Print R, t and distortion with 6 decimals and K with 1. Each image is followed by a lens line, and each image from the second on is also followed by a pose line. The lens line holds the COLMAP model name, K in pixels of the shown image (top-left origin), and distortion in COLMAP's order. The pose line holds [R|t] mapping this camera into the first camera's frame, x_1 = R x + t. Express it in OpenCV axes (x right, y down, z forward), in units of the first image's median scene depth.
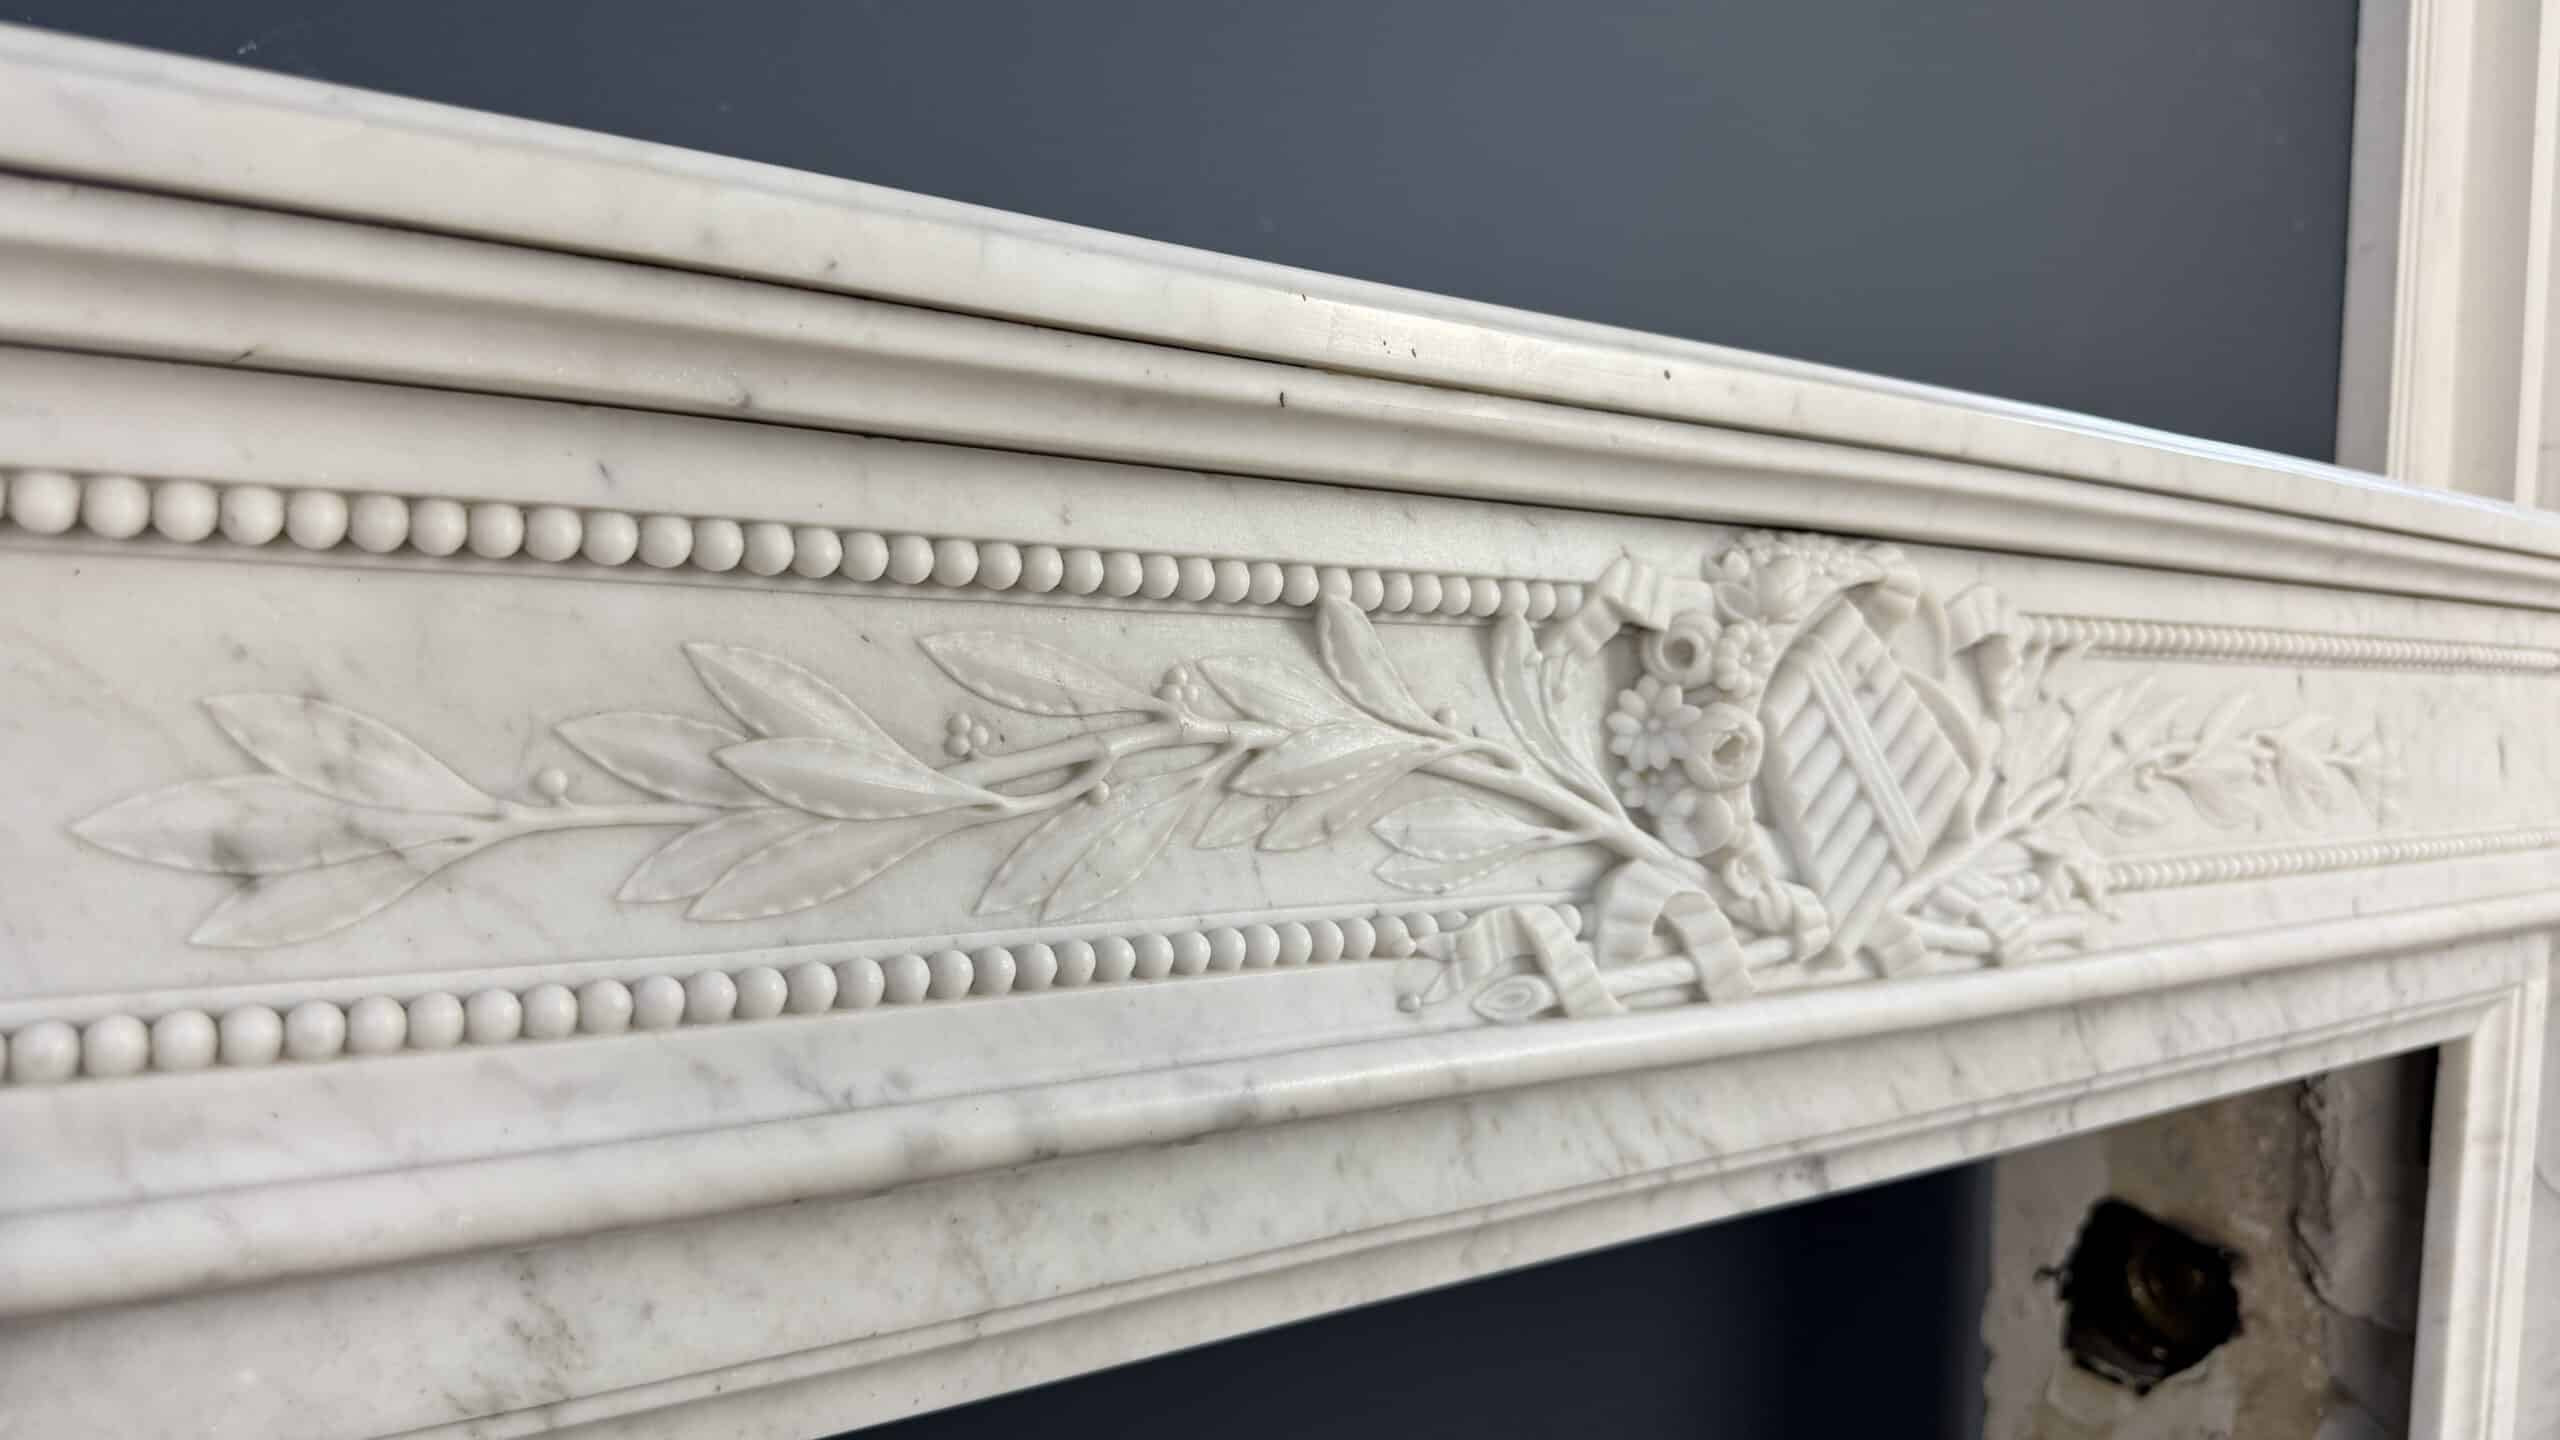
lens RADIAL K [[1830.0, 0, 1246.1], [0, 1830.0, 708.3], [0, 0, 1]] dist [0.139697, -0.301251]
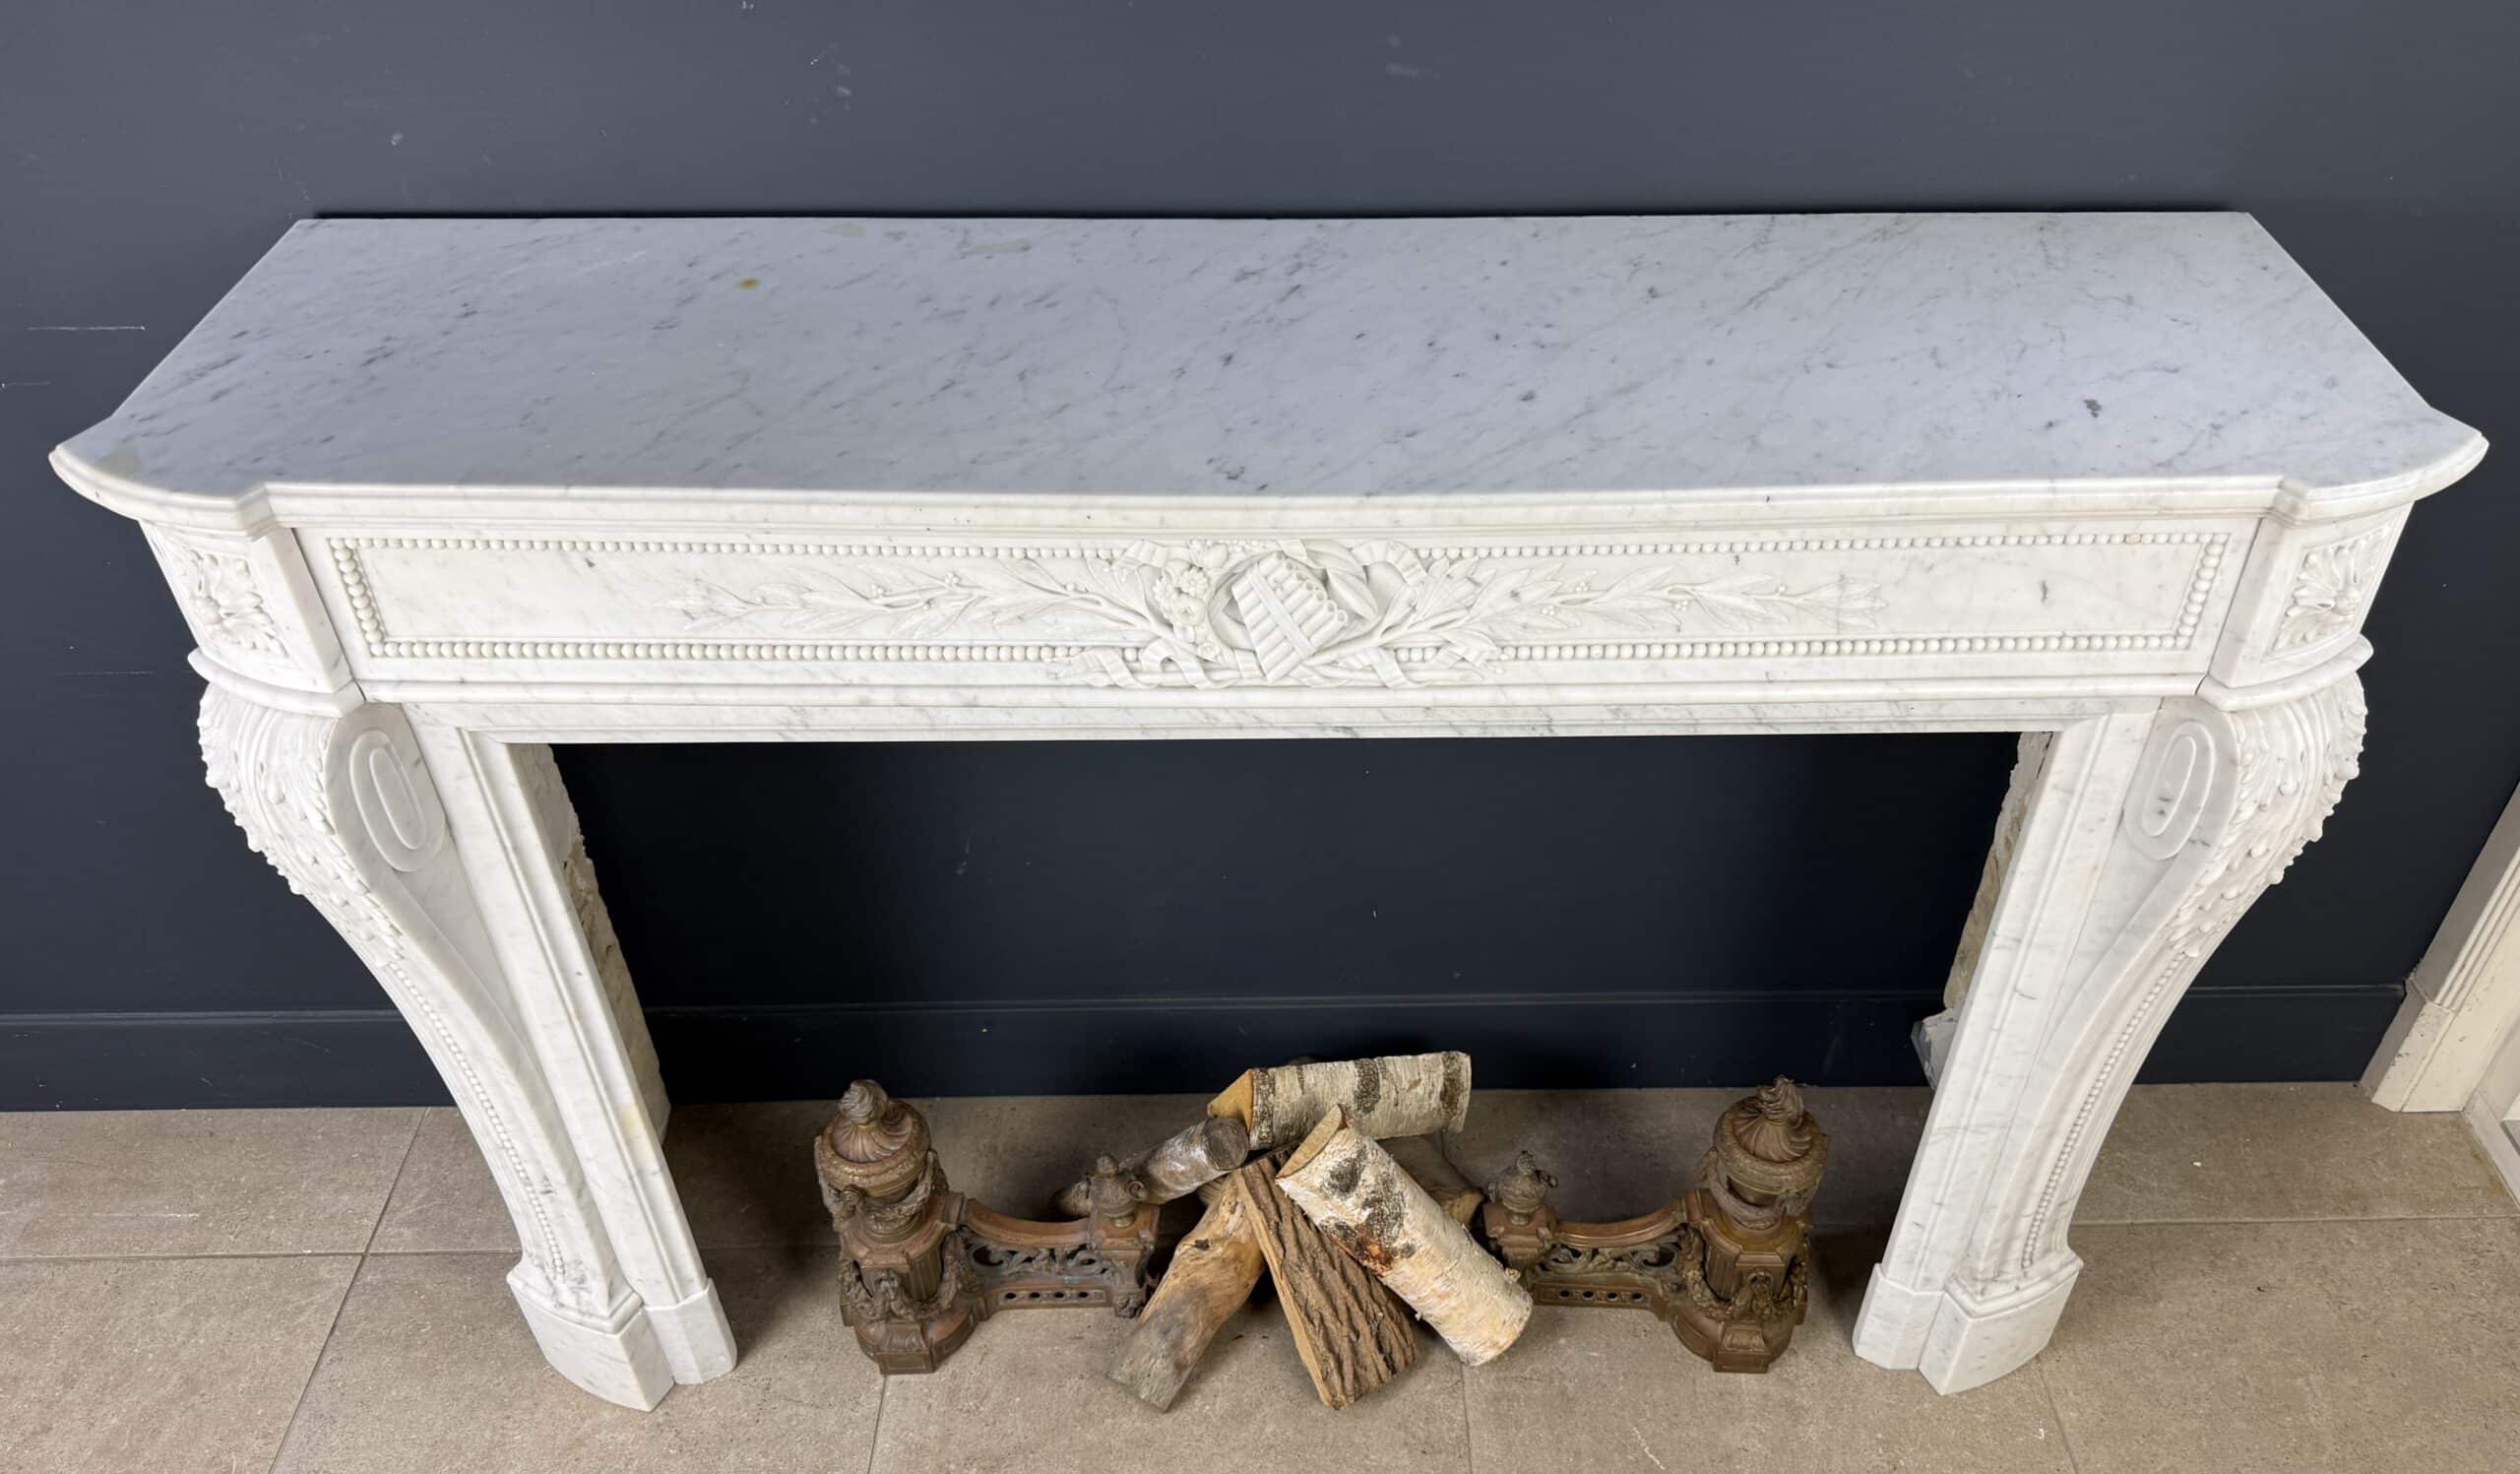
lens RADIAL K [[1773.3, 0, 1300.7], [0, 1773.3, 763.4], [0, 0, 1]] dist [0.152346, -0.314955]
pose [[0.807565, 0.341155, -0.481095, 1.573628], [0.013289, 0.804989, 0.593141, -1.212990], [0.589629, -0.485393, 0.645547, -0.574559]]
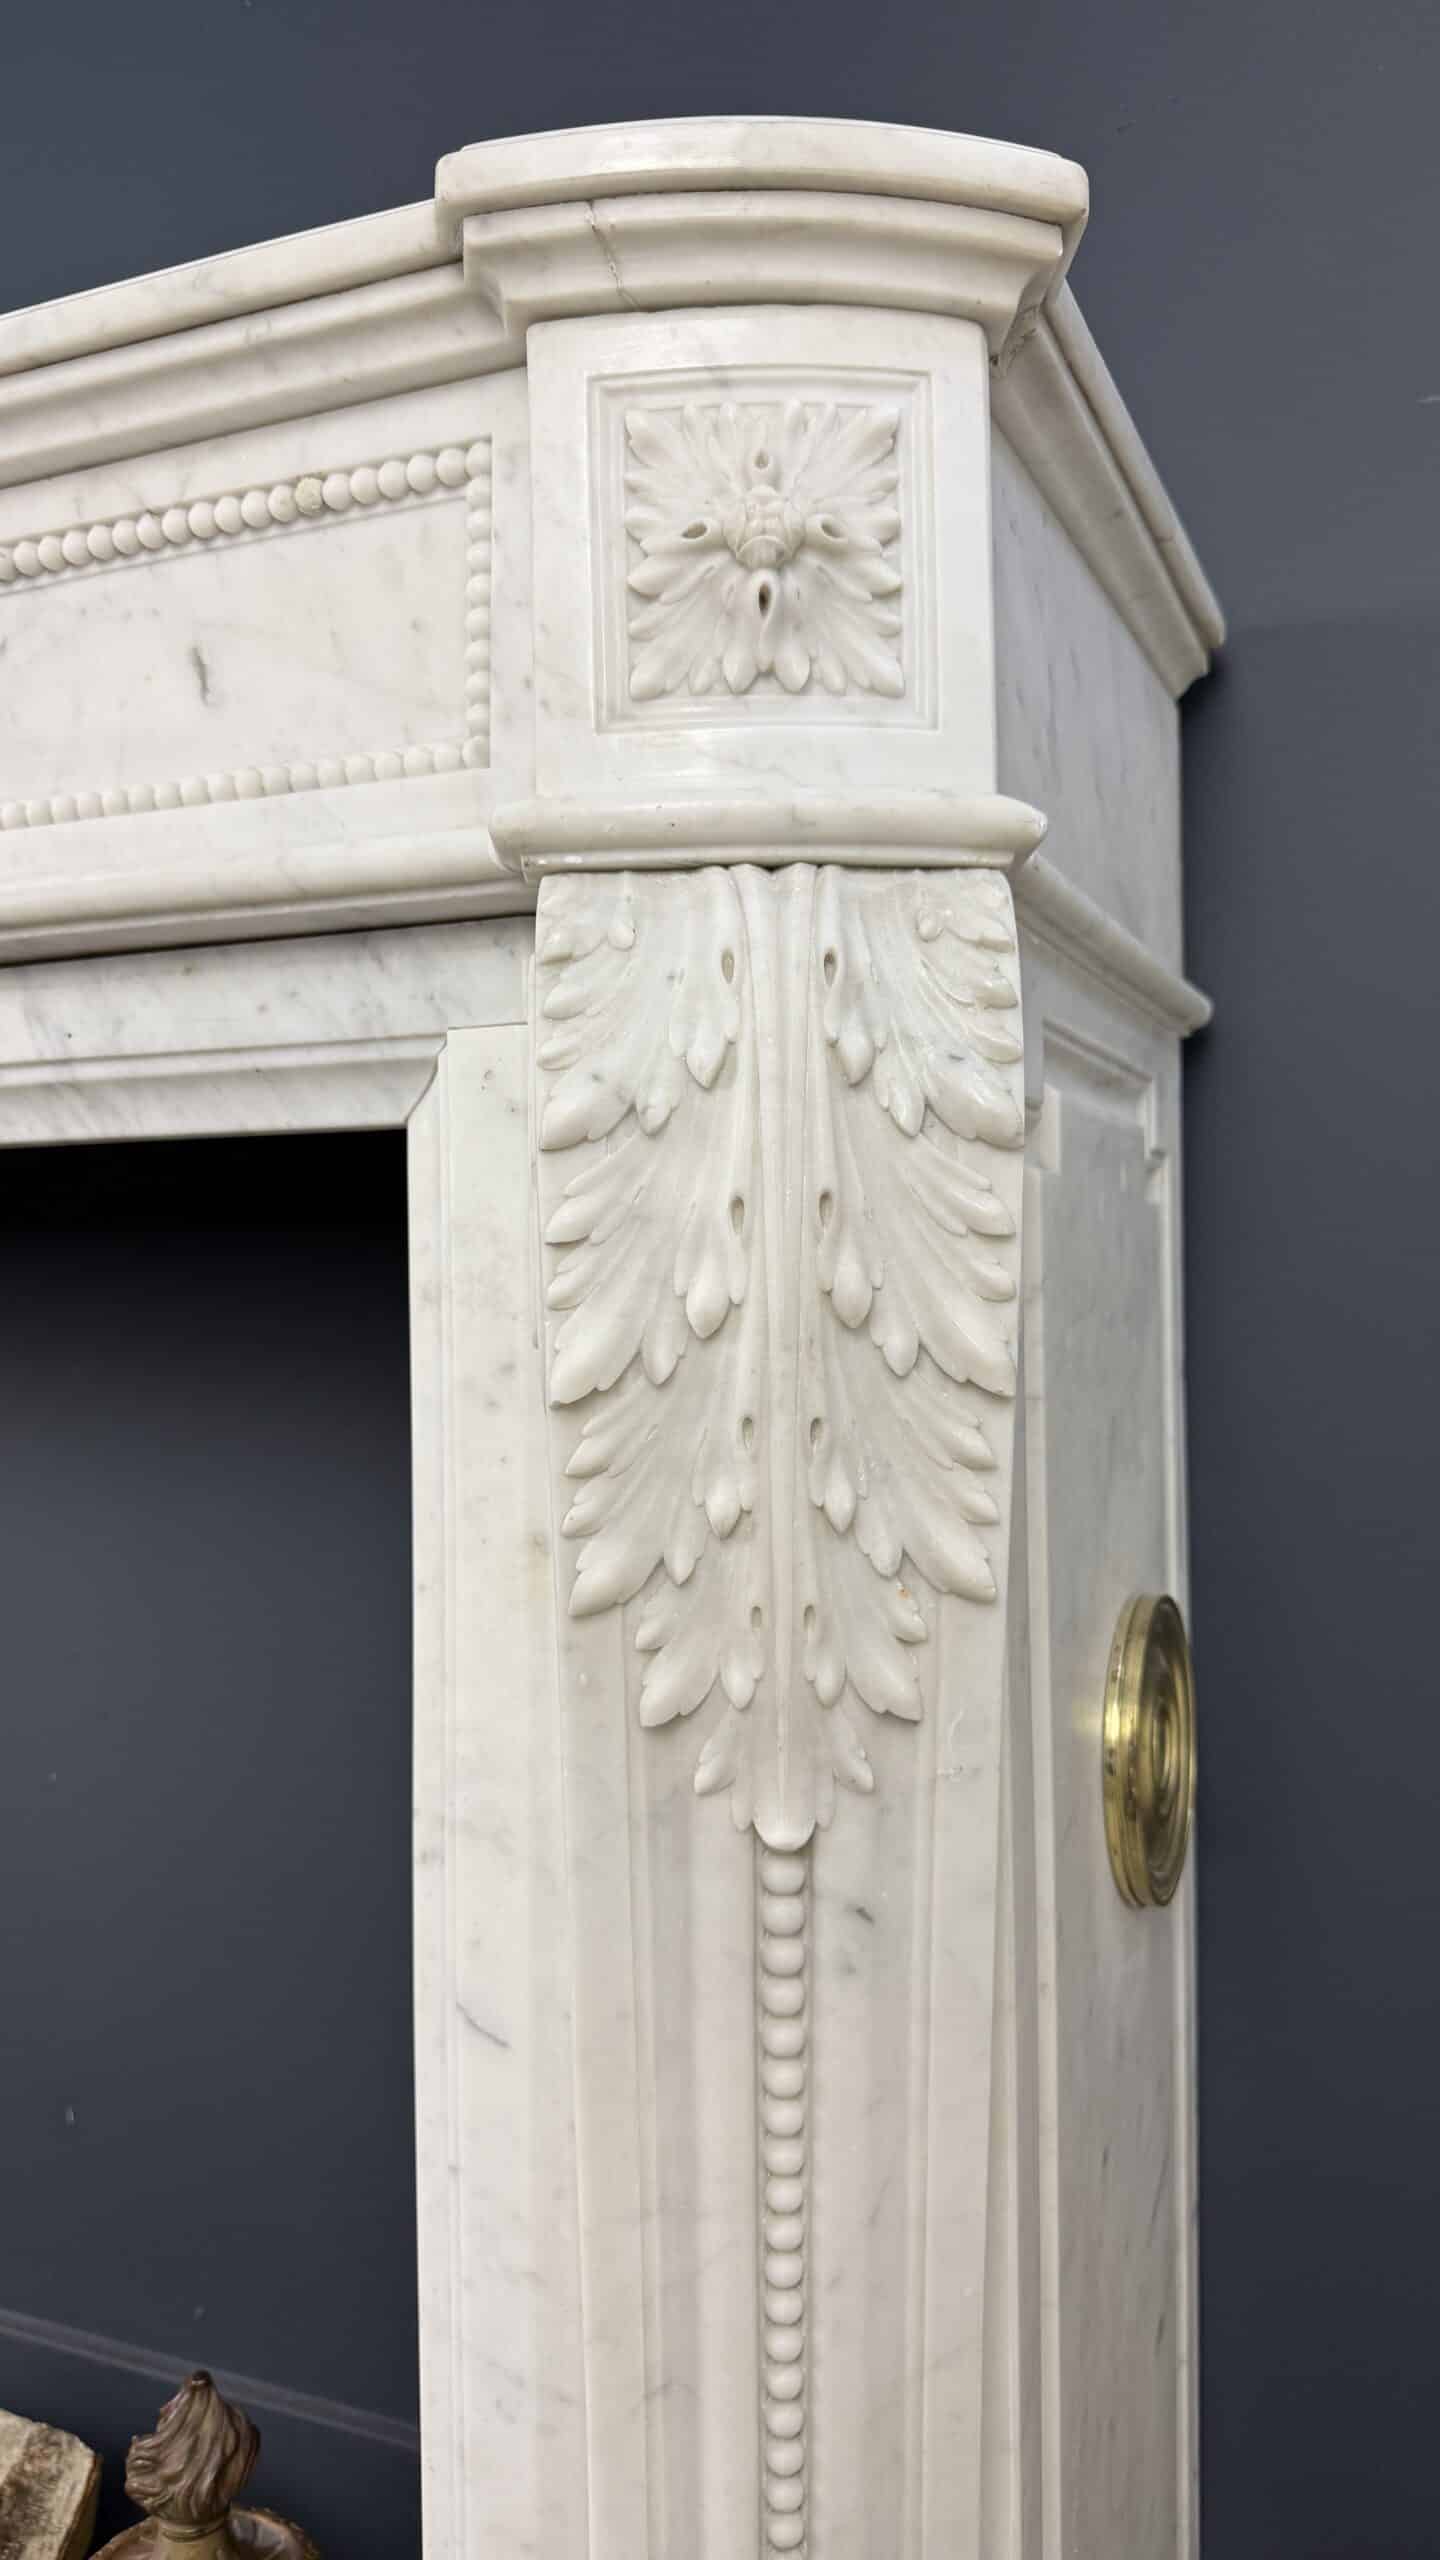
lens RADIAL K [[1842.6, 0, 720.0], [0, 1842.6, 1280.0], [0, 0, 1]] dist [0.081787, -0.166067]
pose [[0.499278, -0.044895, -0.865278, 2.263942], [-0.008690, 0.998347, -0.056813, 0.473738], [0.866398, 0.035885, 0.498063, 1.395753]]
